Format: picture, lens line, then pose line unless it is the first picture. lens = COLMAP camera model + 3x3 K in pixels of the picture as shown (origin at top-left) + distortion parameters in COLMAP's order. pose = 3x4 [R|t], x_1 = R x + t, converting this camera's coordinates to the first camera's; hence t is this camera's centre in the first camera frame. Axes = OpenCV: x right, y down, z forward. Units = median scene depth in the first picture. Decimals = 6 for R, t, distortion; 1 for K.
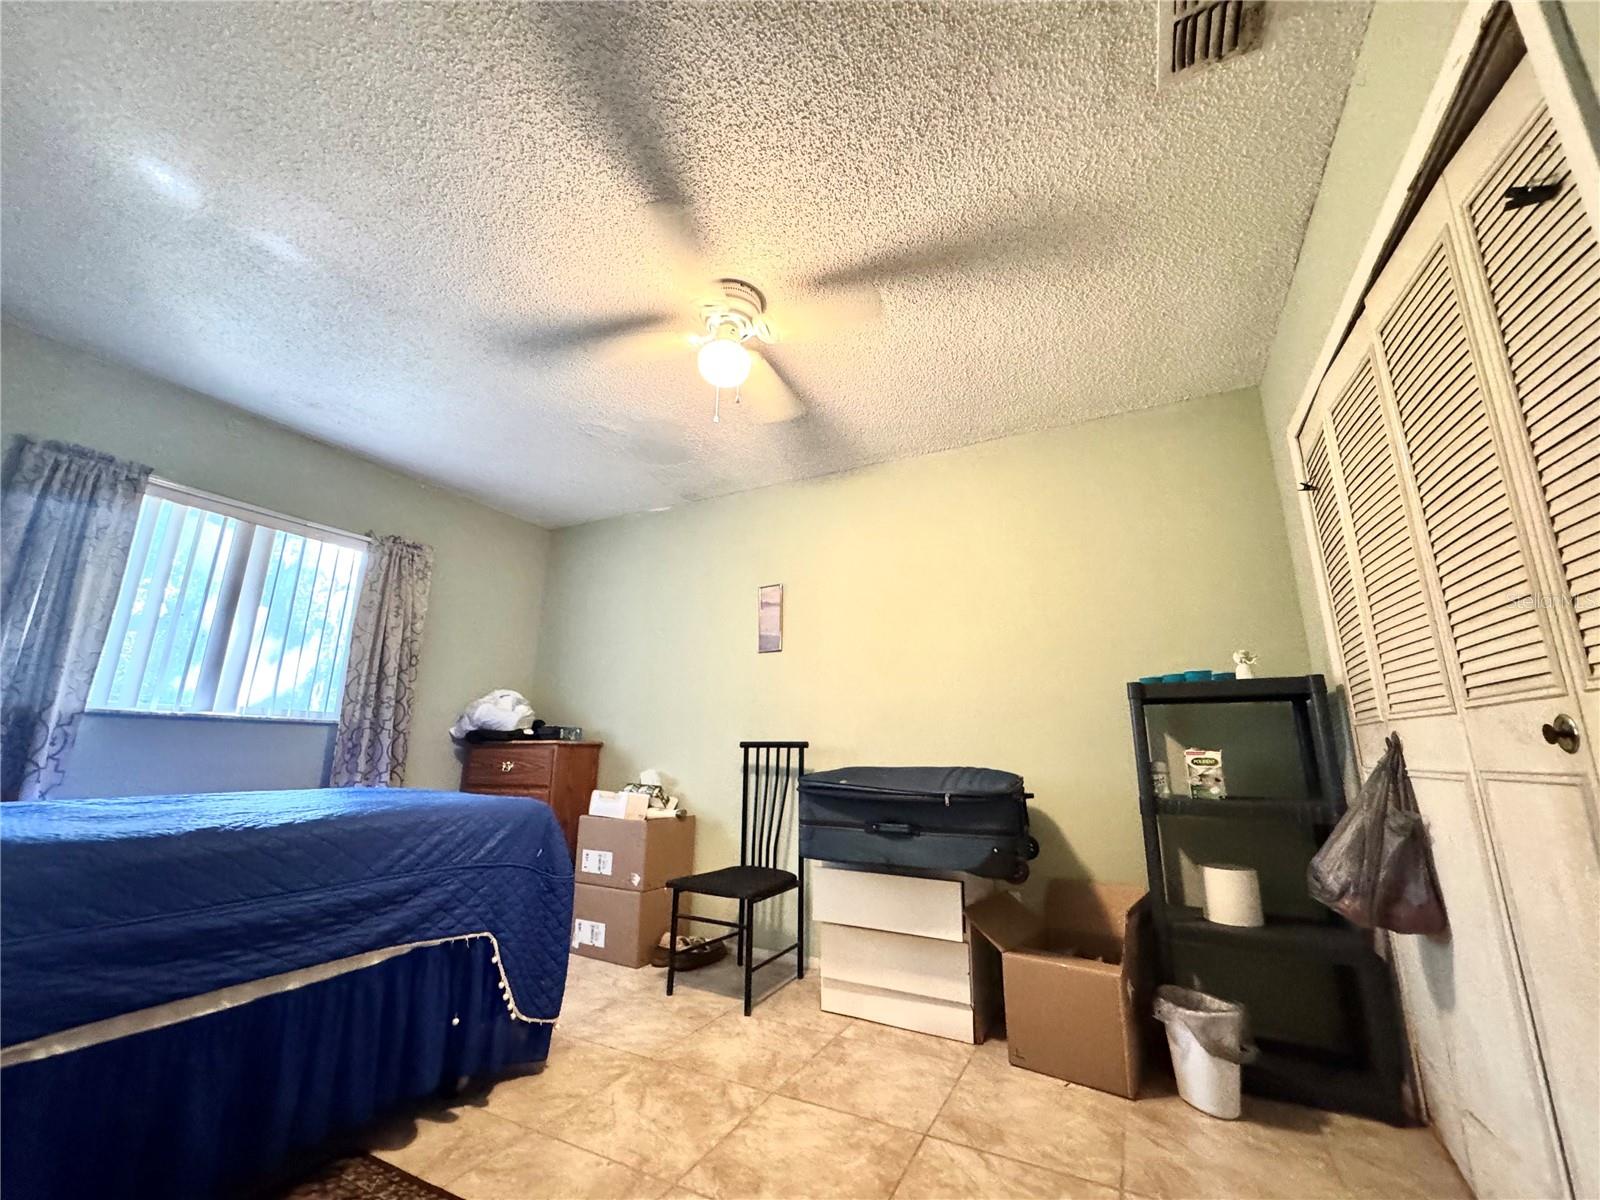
lens RADIAL K [[636.2, 0, 802.5], [0, 636.2, 597.0], [0, 0, 1]] dist [-0.000917, 0.000668]
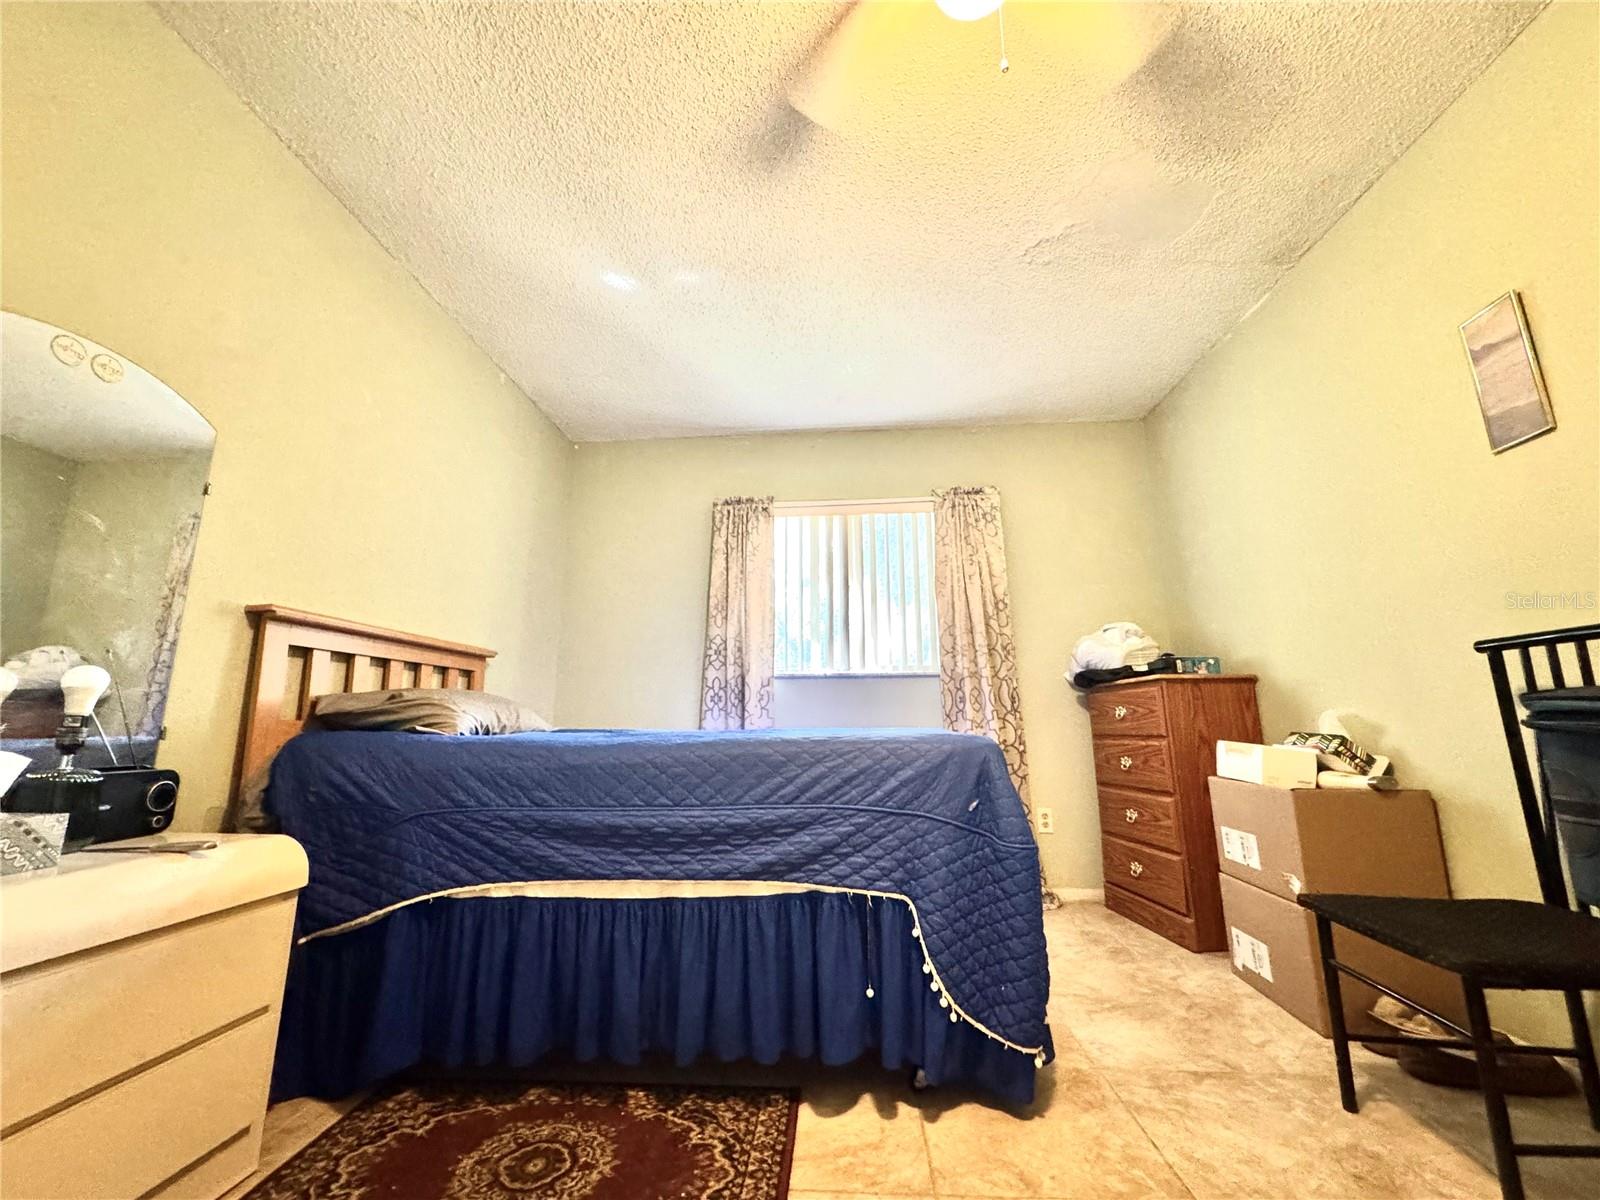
lens RADIAL K [[636.2, 0, 802.2], [0, 636.2, 598.1], [0, 0, 1]] dist [-0.000917, 0.000668]
pose [[0.397678, -0.193241, -0.896945, 0.232738], [0.232809, 0.966829, -0.105076, 0.219762], [0.887497, -0.167031, 0.429475, 0.598663]]
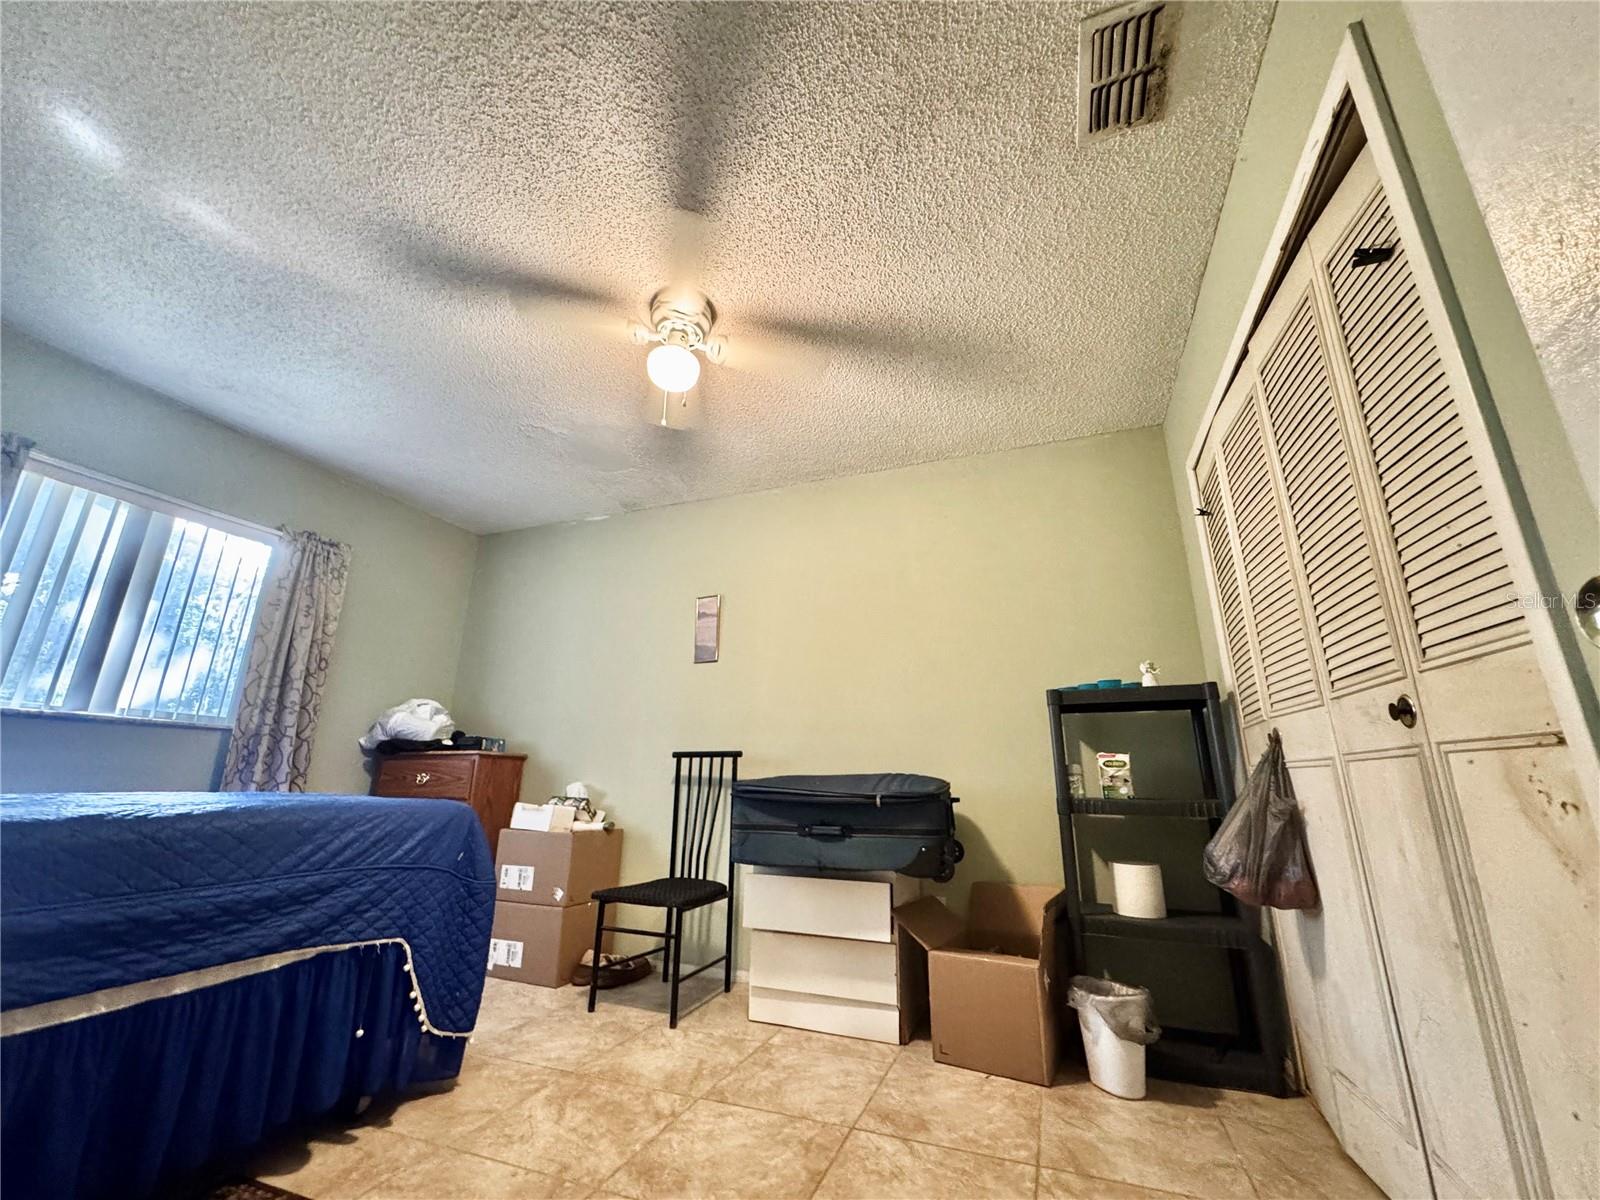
lens RADIAL K [[636.2, 0, 801.8], [0, 636.2, 597.9], [0, 0, 1]] dist [-0.000917, 0.000668]
pose [[0.994144, 0.030156, 0.103773, -0.014134], [-0.025634, 0.998674, -0.044644, 0.046848], [-0.104982, 0.041722, 0.993599, -0.025477]]
